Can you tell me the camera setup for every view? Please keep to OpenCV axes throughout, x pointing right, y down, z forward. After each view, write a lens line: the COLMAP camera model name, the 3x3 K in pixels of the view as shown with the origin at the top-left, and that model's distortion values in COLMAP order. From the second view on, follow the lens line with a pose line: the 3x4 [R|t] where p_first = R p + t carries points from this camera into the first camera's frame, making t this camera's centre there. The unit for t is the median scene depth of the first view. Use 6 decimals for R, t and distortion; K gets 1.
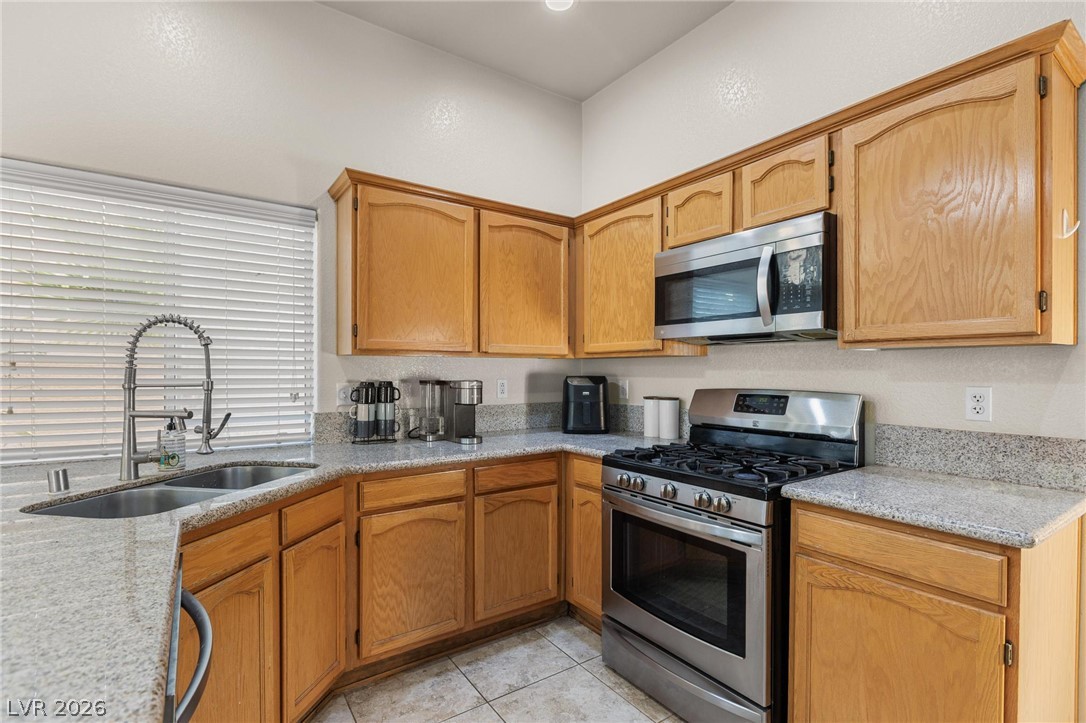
lens RADIAL K [[500.1, 0, 542.0], [0, 500.1, 372.6], [0, 0, 1]] dist [-0.003265, -0.001639]
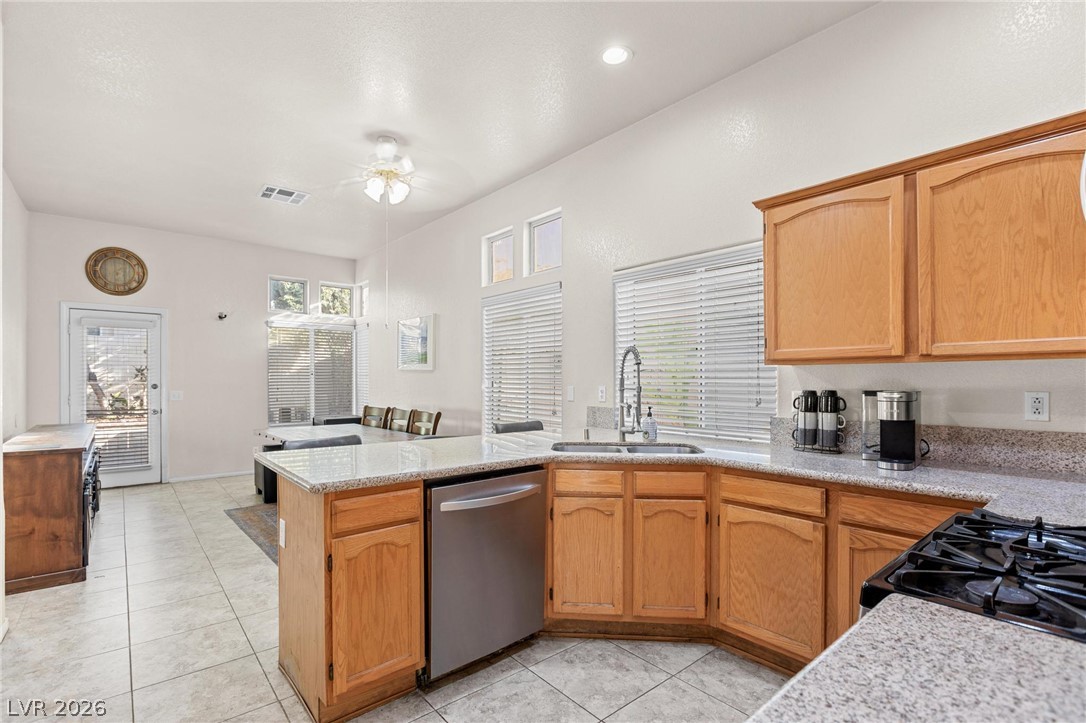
lens RADIAL K [[500.1, 0, 554.9], [0, 500.1, 379.9], [0, 0, 1]] dist [-0.003265, -0.001639]
pose [[0.126135, -0.000506, -0.992013, 0.663247], [-0.002821, 0.999996, -0.000869, -0.000679], [0.992009, 0.002908, 0.126133, 0.397638]]
